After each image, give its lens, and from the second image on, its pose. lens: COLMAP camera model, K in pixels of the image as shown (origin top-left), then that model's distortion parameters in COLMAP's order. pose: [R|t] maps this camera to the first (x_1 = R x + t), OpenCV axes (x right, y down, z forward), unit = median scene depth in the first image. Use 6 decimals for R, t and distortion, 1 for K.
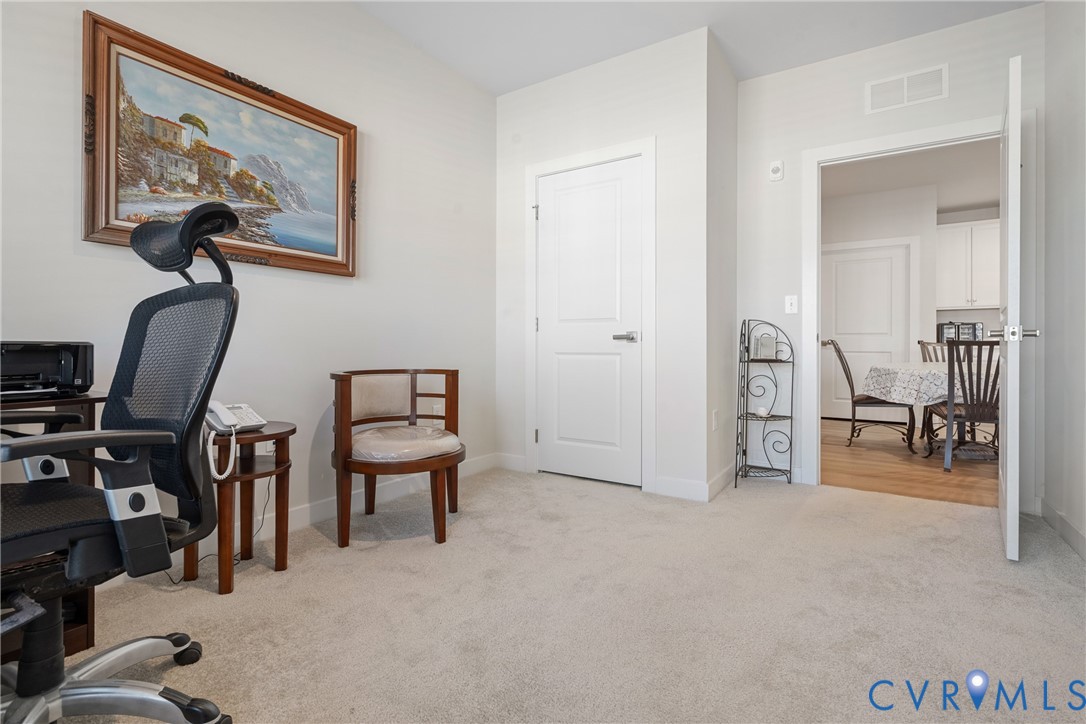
lens RADIAL K [[508.0, 0, 541.3], [0, 508.0, 353.8], [0, 0, 1]] dist [0.003478, 0.002468]
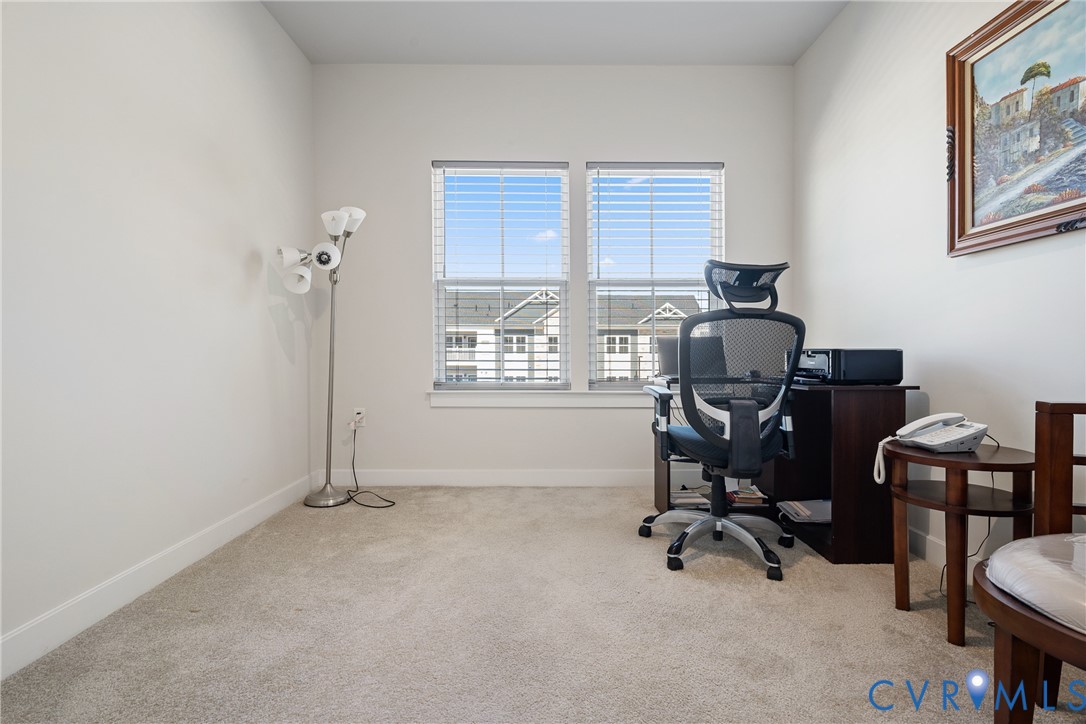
lens RADIAL K [[537.4, 0, 542.9], [0, 537.4, 360.4], [0, 0, 1]] dist [-0.000427, 0.000039]
pose [[-0.822795, 0.017584, -0.568067, 0.450609], [0.005495, 0.999721, 0.022986, -0.026077], [0.568312, 0.015791, -0.822661, 1.283326]]
